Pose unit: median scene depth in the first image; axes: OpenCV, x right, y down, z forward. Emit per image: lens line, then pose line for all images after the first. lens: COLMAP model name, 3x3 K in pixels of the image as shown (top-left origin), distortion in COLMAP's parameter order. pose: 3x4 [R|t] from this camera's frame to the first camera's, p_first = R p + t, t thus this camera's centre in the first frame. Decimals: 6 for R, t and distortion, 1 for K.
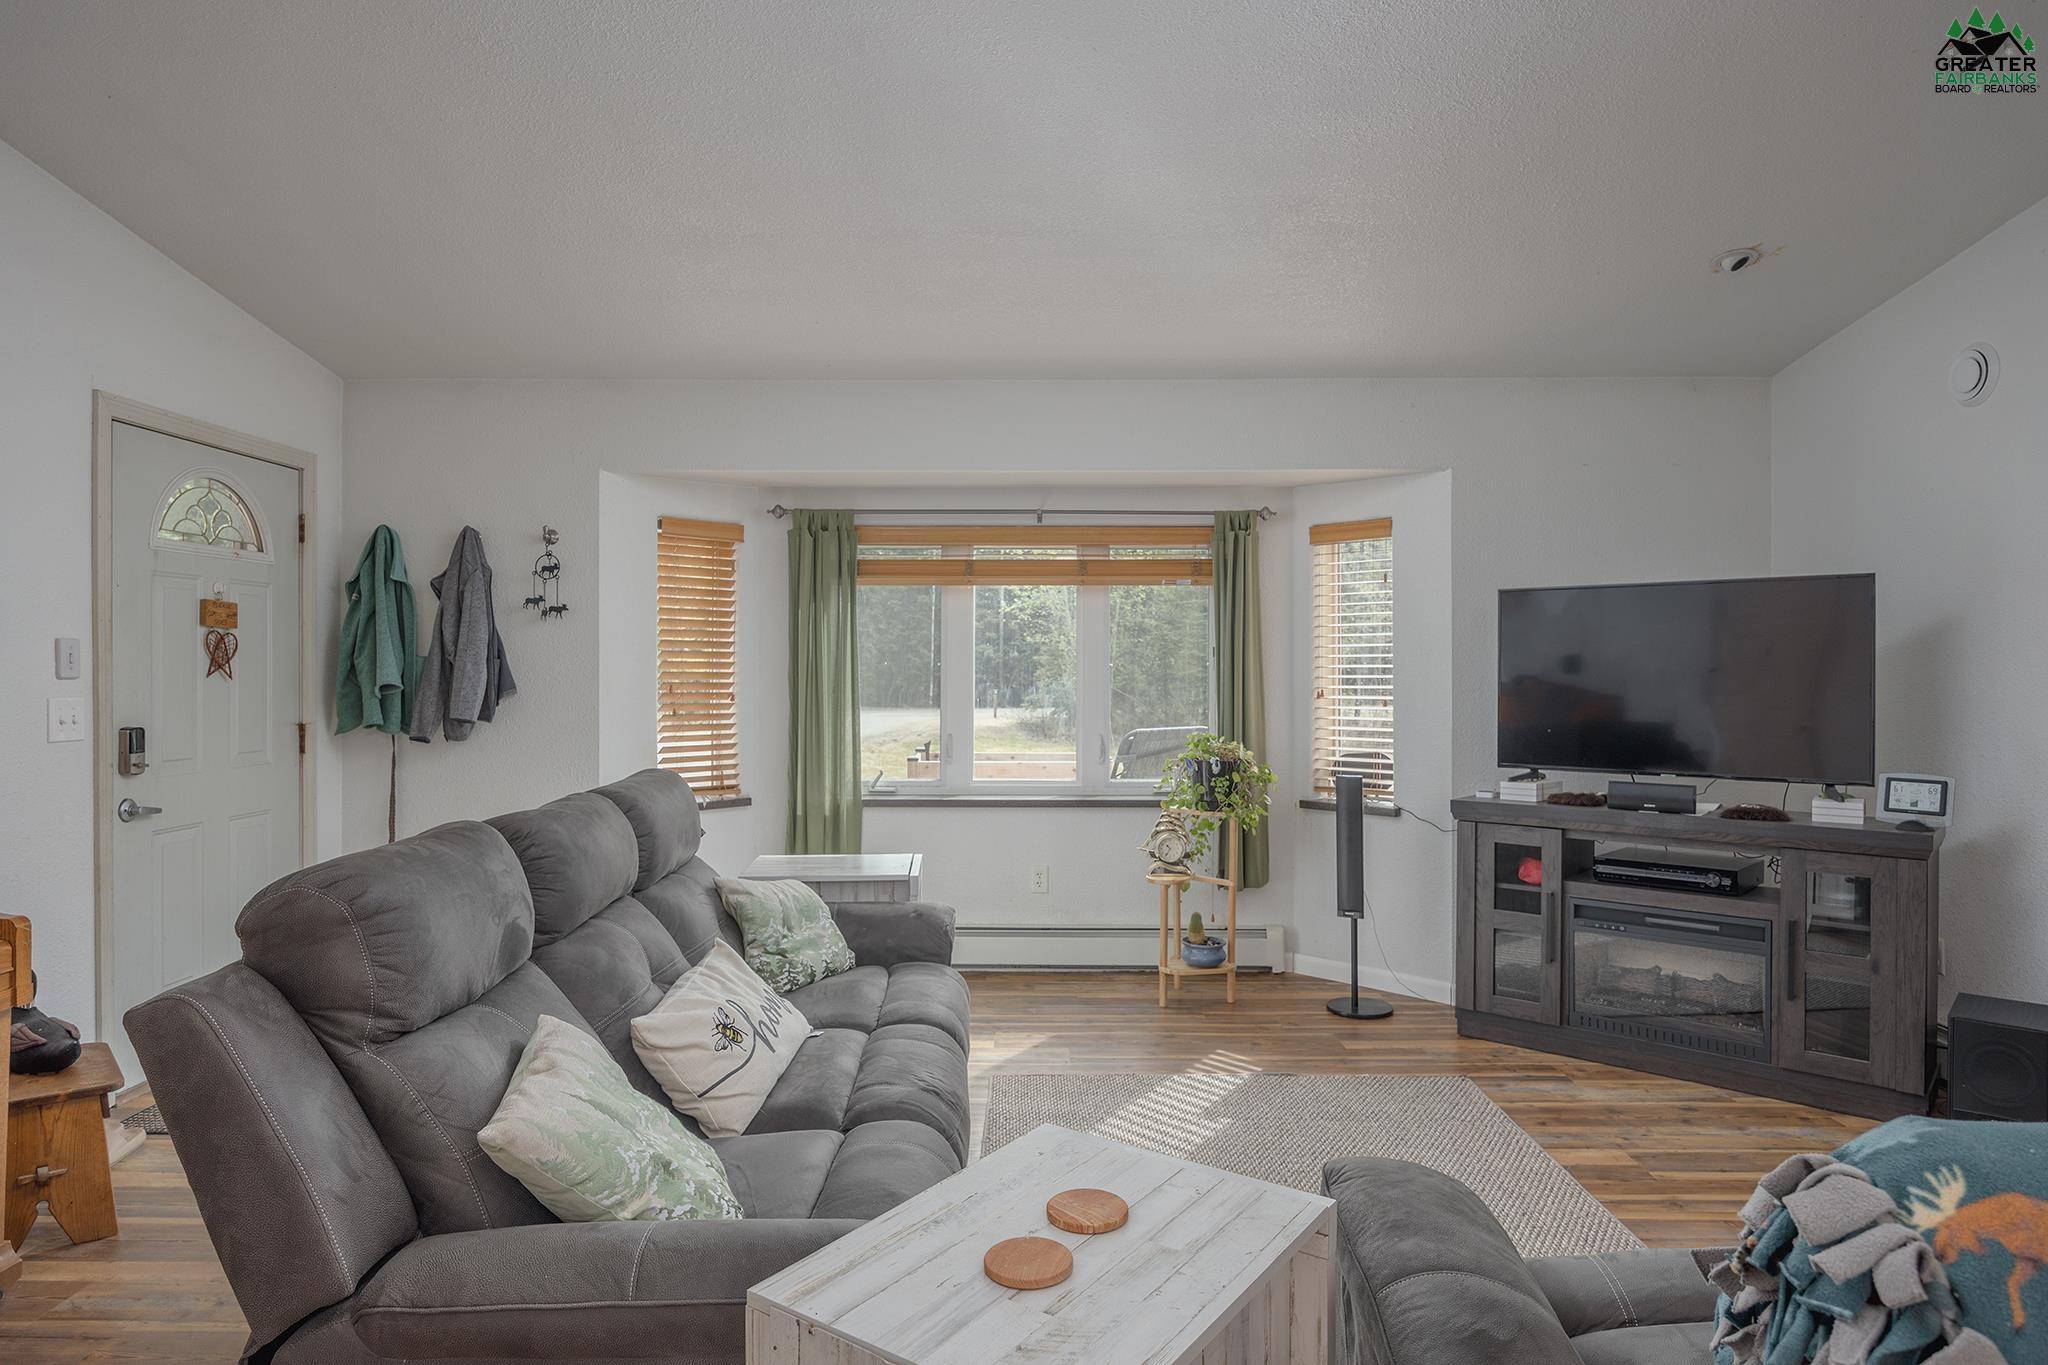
lens RADIAL K [[1201.5, 0, 1028.0], [0, 1201.5, 677.6], [0, 0, 1]] dist [-0.010903, 0.004798]
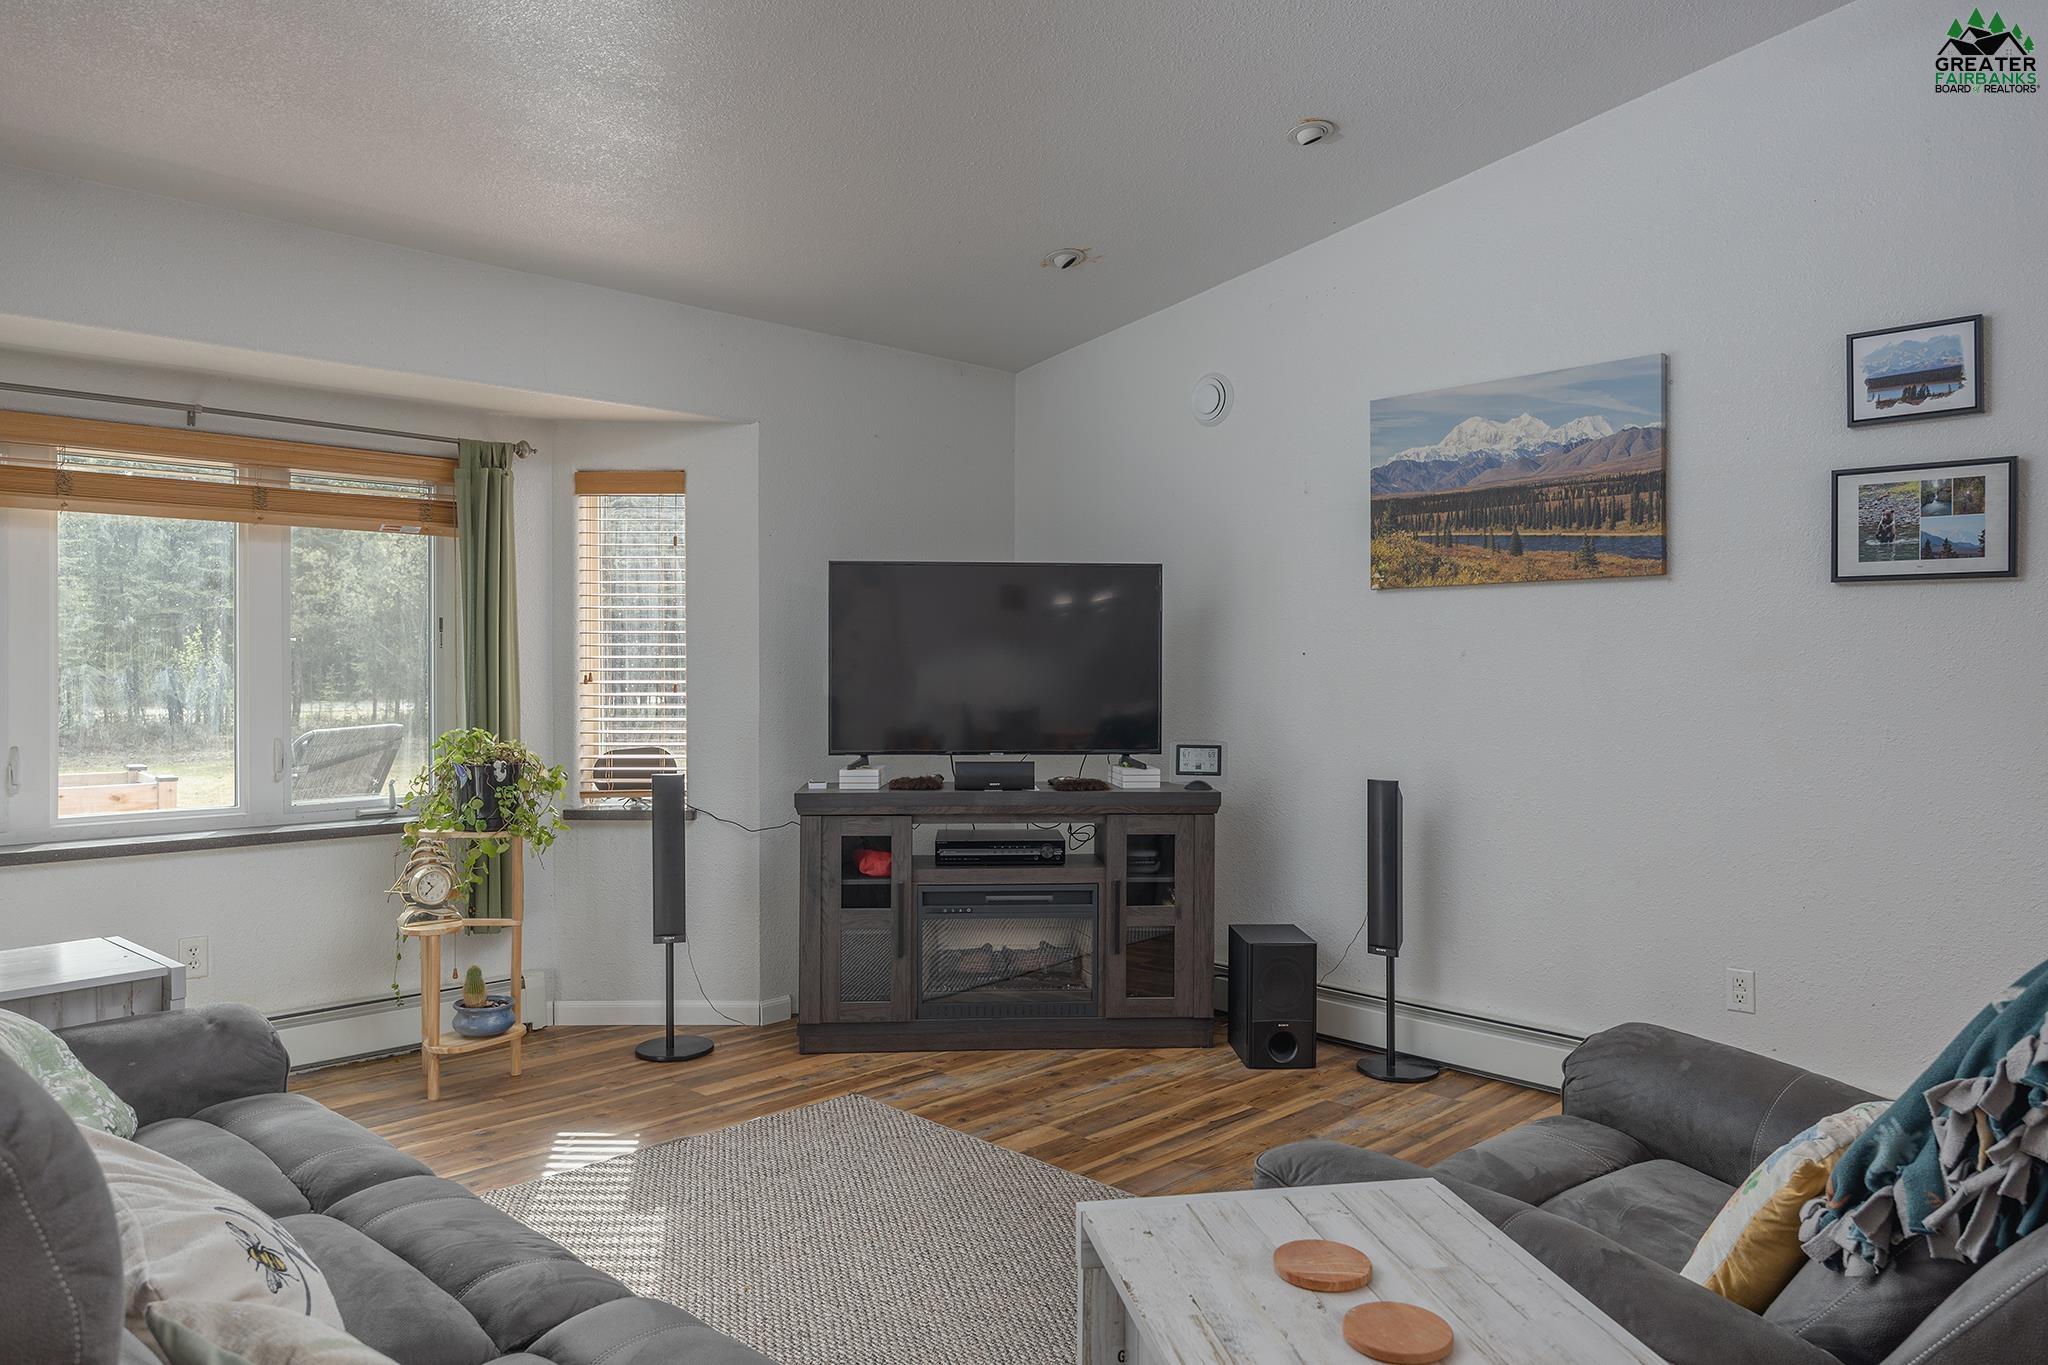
lens RADIAL K [[1378.2, 0, 1040.3], [0, 1378.2, 677.4], [0, 0, 1]] dist [-0.002006, 0.002739]
pose [[0.695453, -0.006726, 0.718540, -0.239772], [0.000455, 0.999960, 0.008919, 0.005783], [-0.718572, -0.005876, 0.695428, 0.141893]]
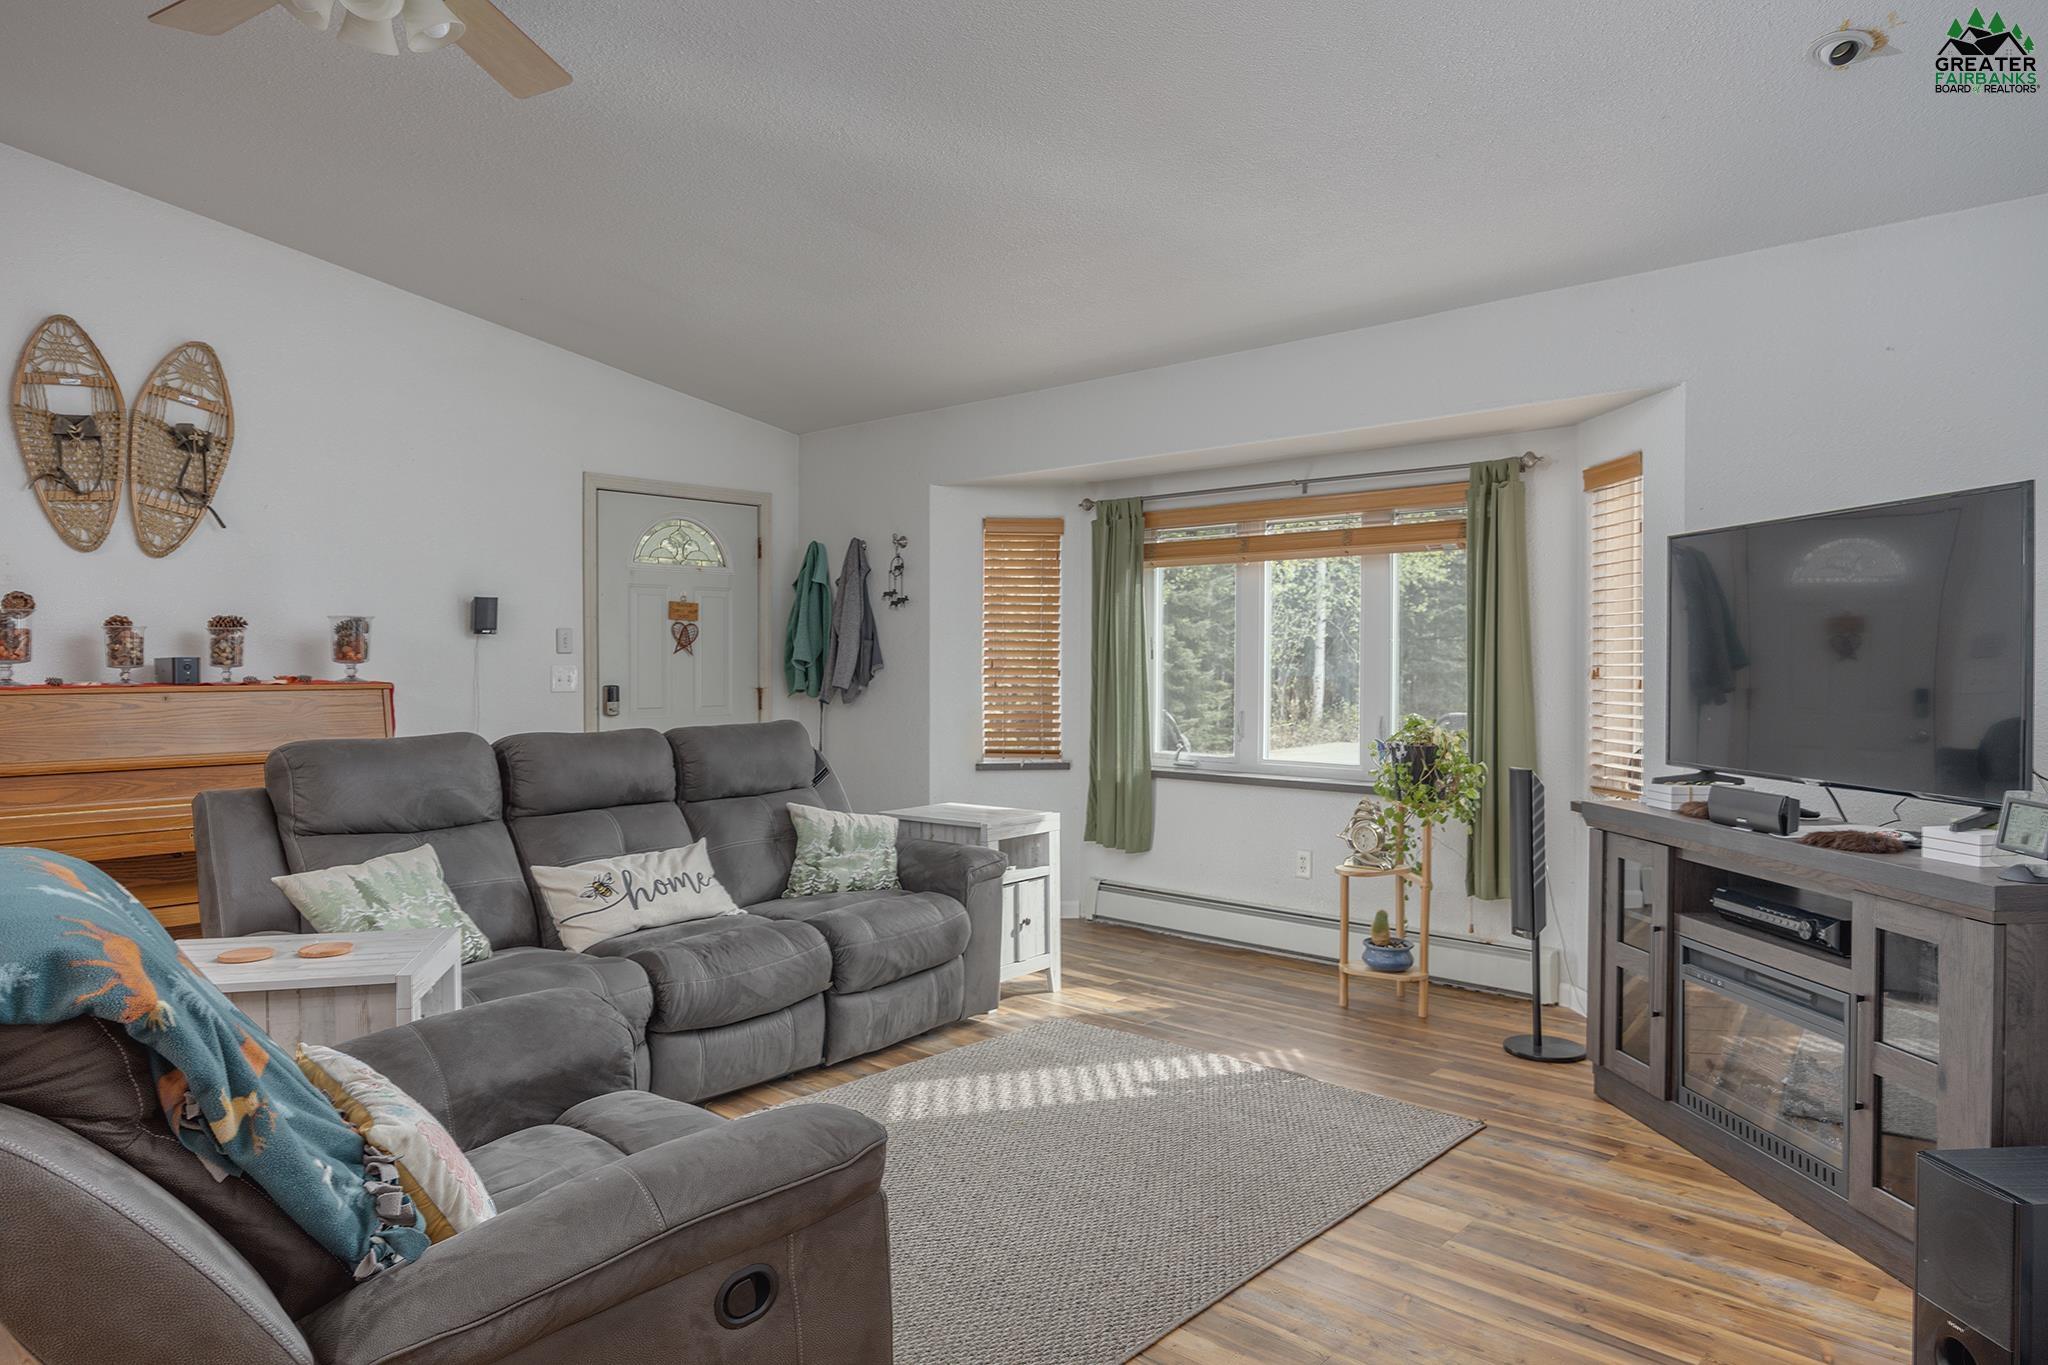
lens RADIAL K [[1291.6, 0, 1029.2], [0, 1291.6, 680.5], [0, 0, 1]] dist [0.000292, -0.000886]
pose [[0.735642, 0.010437, -0.677290, 0.616451], [-0.003528, 0.999927, 0.011576, 0.010908], [0.677361, -0.006126, 0.735625, 0.100074]]
